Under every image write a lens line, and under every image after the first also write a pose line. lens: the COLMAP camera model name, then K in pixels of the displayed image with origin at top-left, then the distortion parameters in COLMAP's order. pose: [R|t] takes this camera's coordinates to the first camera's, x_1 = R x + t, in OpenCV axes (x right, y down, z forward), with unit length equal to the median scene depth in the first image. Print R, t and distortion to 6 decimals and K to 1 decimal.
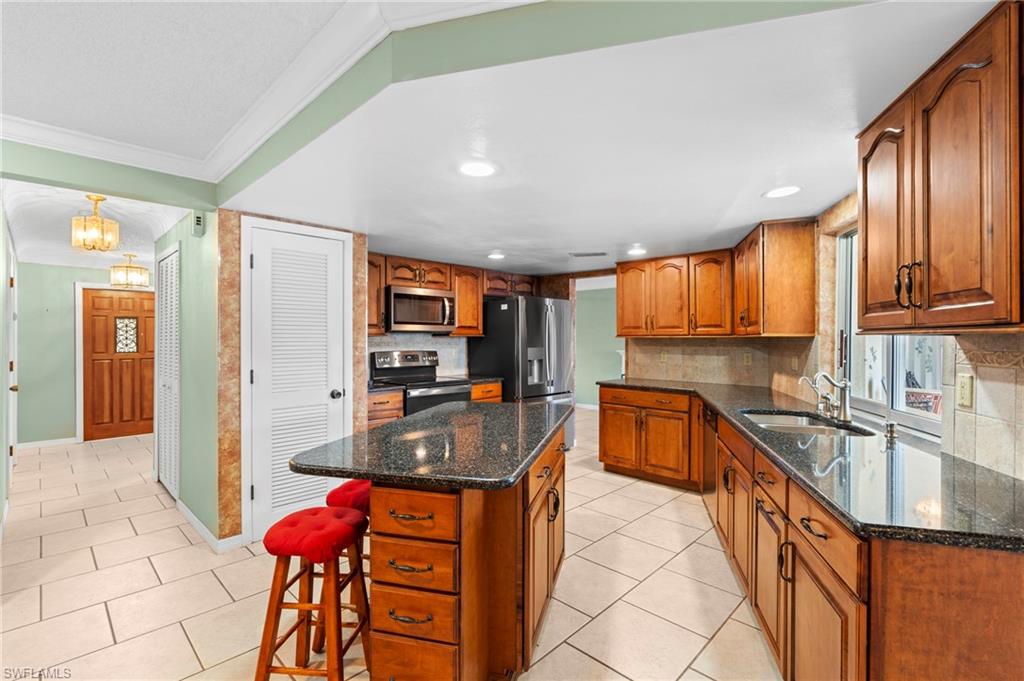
lens RADIAL K [[459.8, 0, 517.1], [0, 459.8, 338.0], [0, 0, 1]] dist [-0.002255, 0.000547]
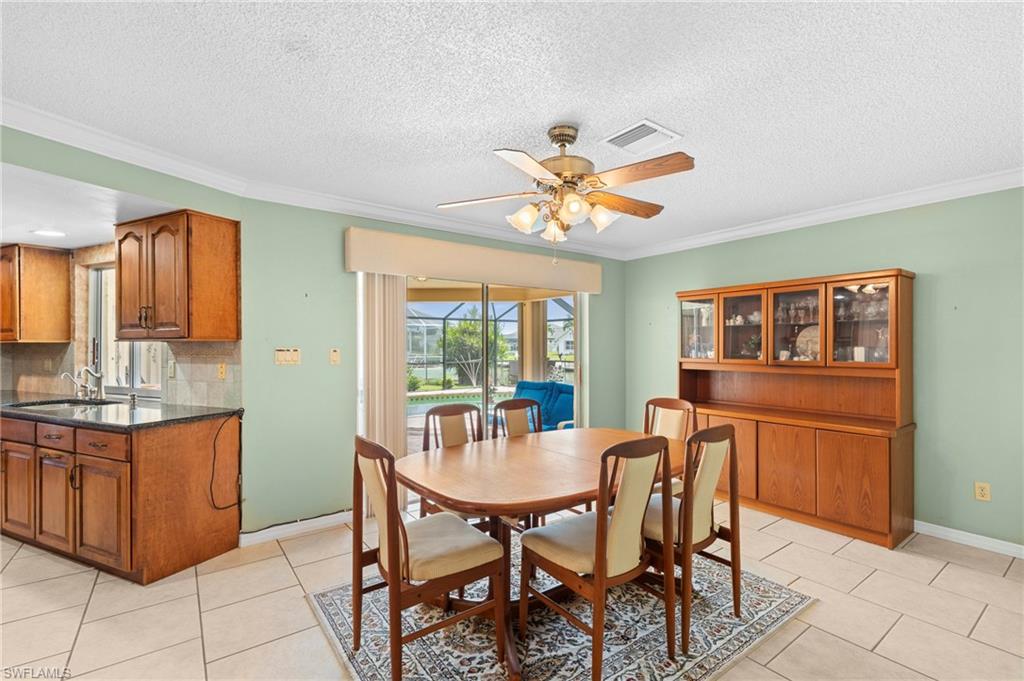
lens RADIAL K [[461.4, 0, 516.5], [0, 461.4, 348.3], [0, 0, 1]] dist [-0.005855, 0.000268]
pose [[0.168207, -0.008133, 0.985718, -0.406534], [0.000745, 0.999967, 0.008124, 0.003725], [-0.985751, -0.000632, 0.168207, -0.445578]]
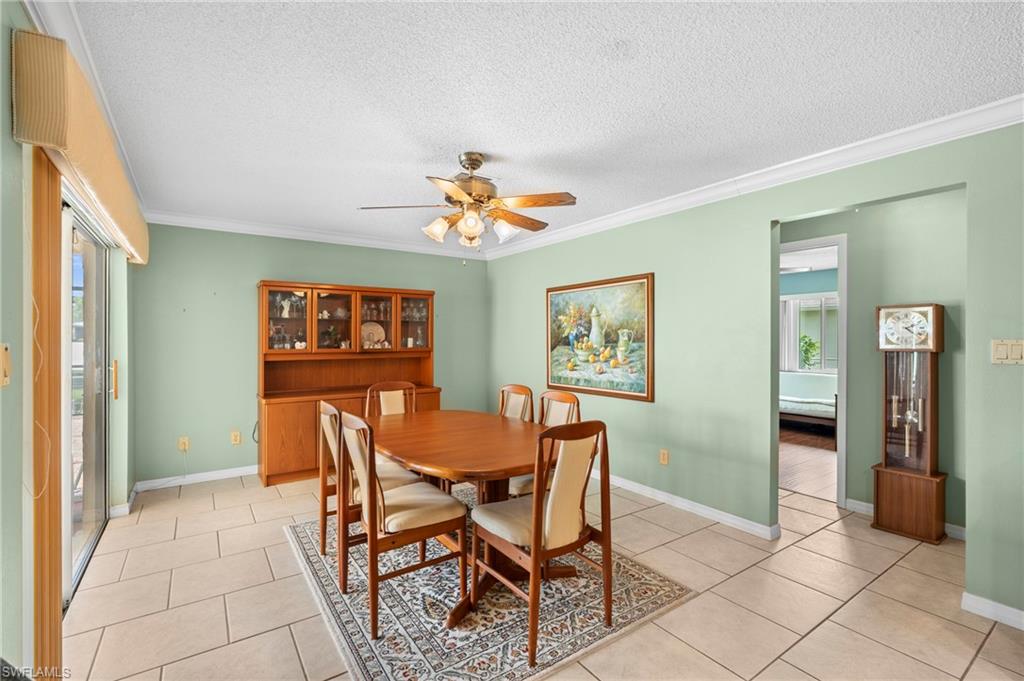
lens RADIAL K [[459.8, 0, 517.1], [0, 459.8, 338.0], [0, 0, 1]] dist [-0.002255, 0.000547]
pose [[-0.981184, -0.005404, 0.192999, 0.094484], [-0.005473, 0.999985, 0.000177, 0.007389], [-0.192997, -0.000882, -0.981199, 0.470282]]
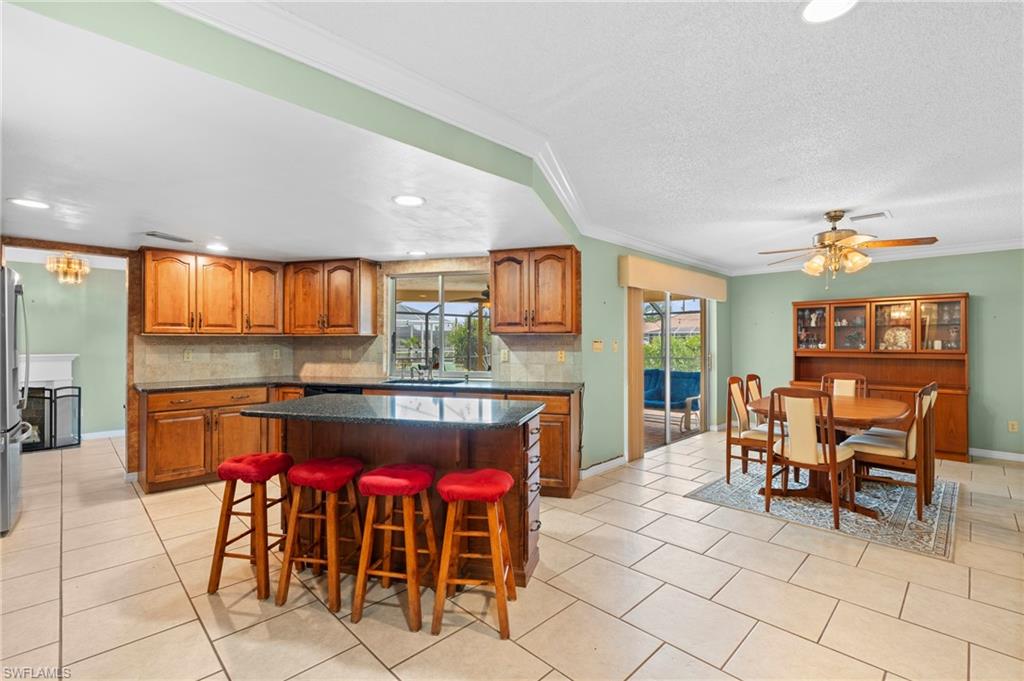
lens RADIAL K [[459.8, 0, 517.1], [0, 459.8, 338.0], [0, 0, 1]] dist [-0.002255, 0.000547]
pose [[0.020834, 0.004642, 0.999772, -0.951314], [-0.001403, 0.999988, -0.004614, 0.010931], [-0.999782, -0.001307, 0.020840, 0.467829]]
